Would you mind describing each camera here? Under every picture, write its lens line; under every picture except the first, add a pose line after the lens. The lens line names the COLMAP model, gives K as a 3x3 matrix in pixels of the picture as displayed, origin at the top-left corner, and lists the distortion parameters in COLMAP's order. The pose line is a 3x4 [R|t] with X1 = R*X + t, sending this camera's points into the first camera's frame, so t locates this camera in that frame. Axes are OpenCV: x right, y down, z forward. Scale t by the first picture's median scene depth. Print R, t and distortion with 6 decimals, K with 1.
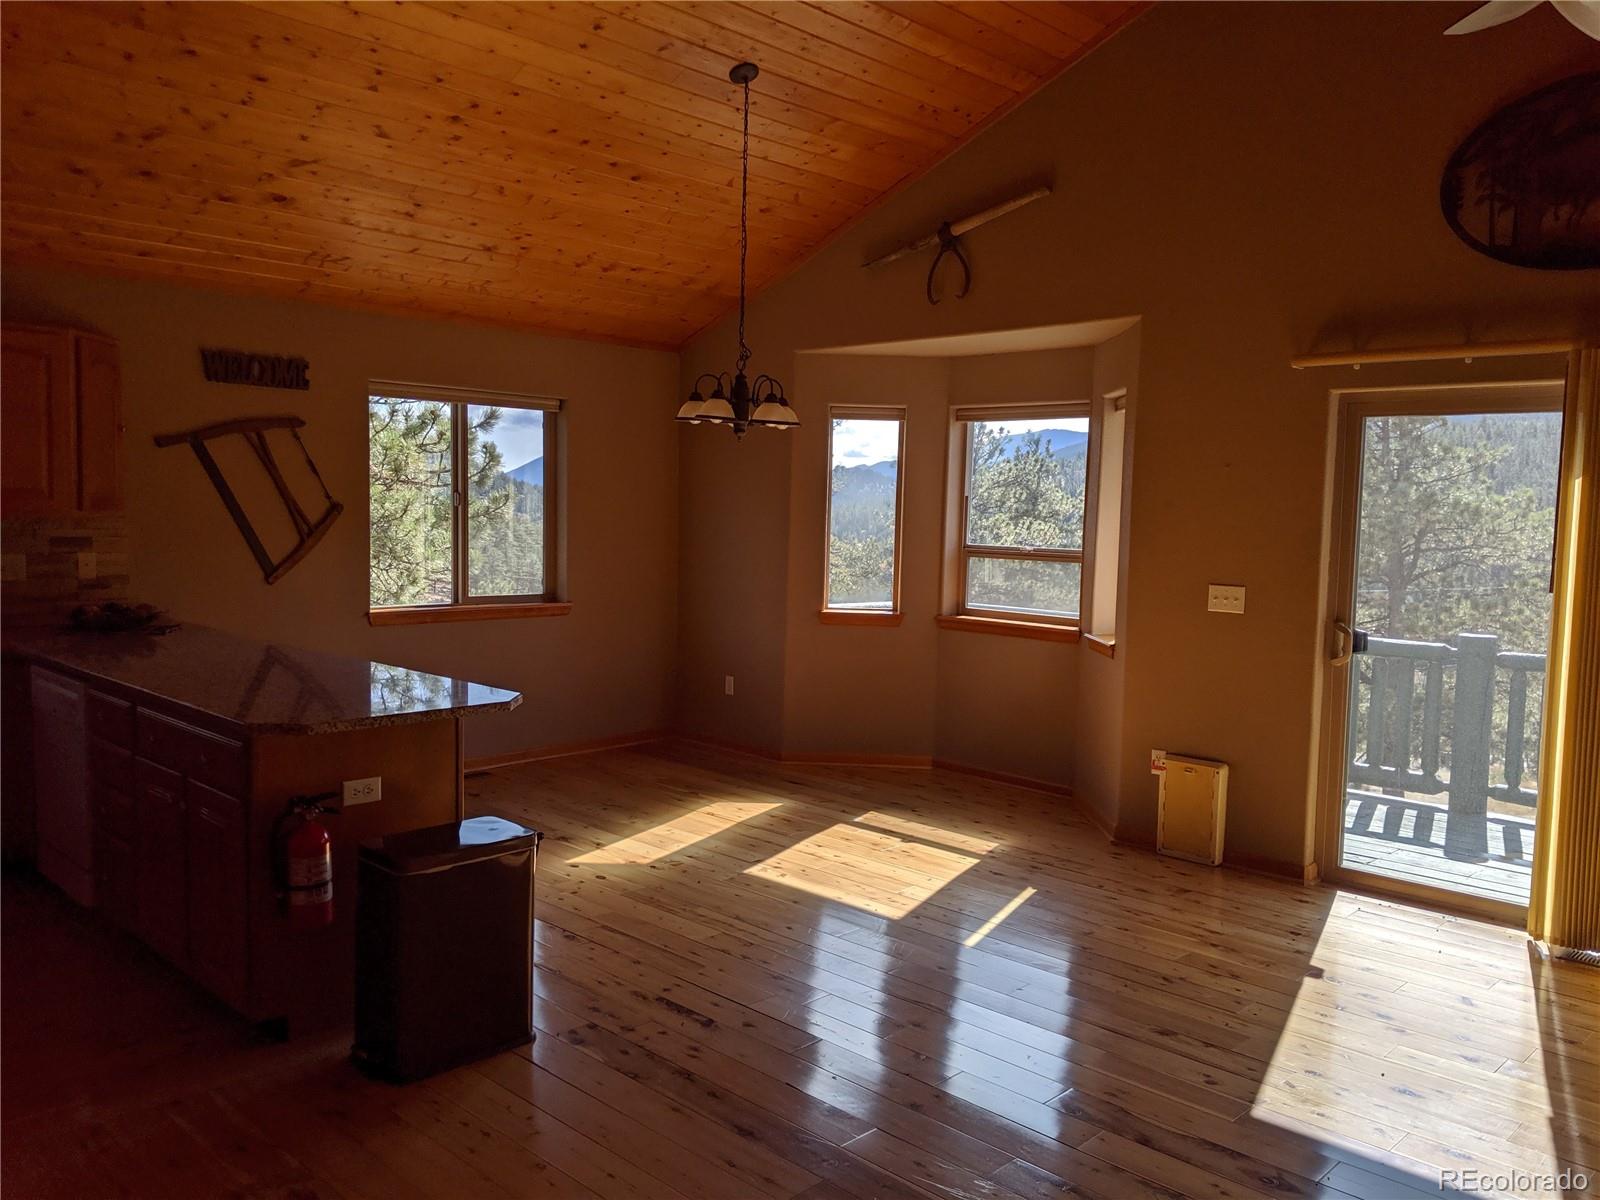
lens RADIAL K [[1286.4, 0, 793.0], [0, 1286.4, 629.2], [0, 0, 1]] dist [0.068081, -0.158331]
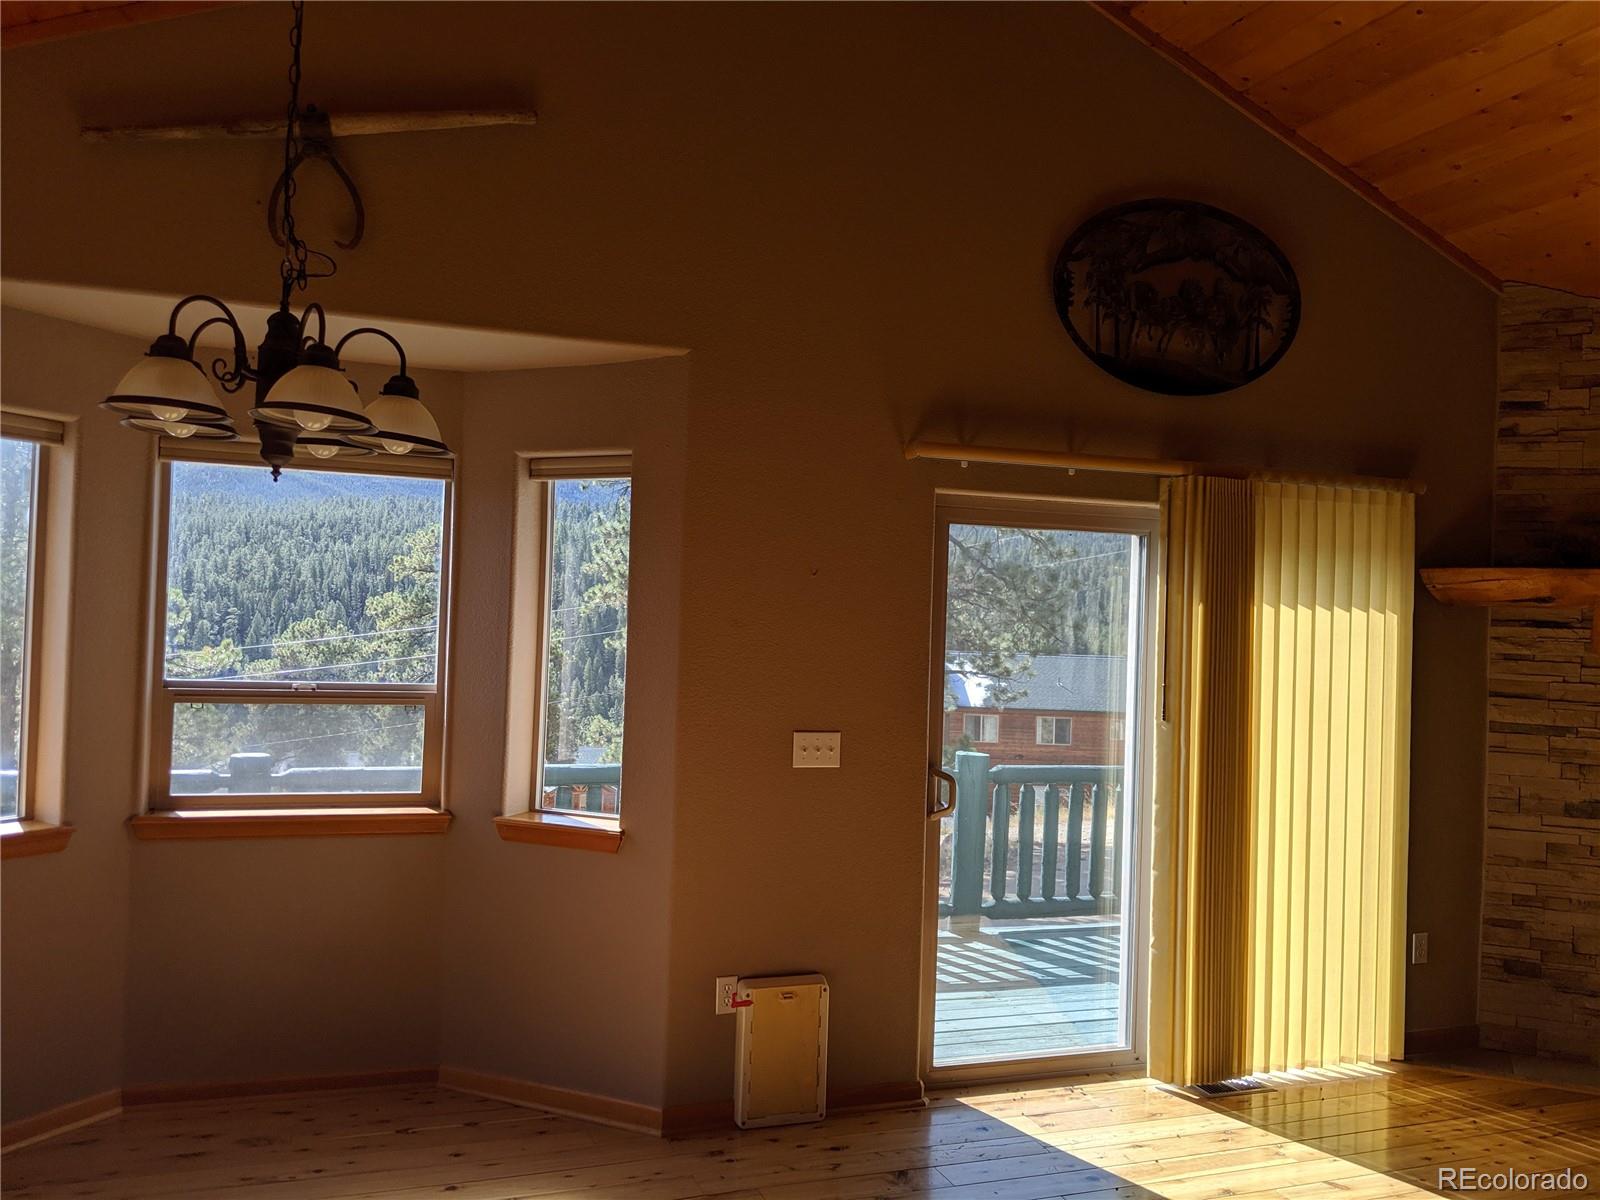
lens RADIAL K [[1272.0, 0, 790.2], [0, 1272.0, 607.0], [0, 0, 1]] dist [0.058769, -0.106408]
pose [[0.423176, -0.000842, 0.906047, -0.362672], [0.064831, 0.997464, -0.029353, -0.091911], [-0.903725, 0.071162, 0.422158, 0.754663]]
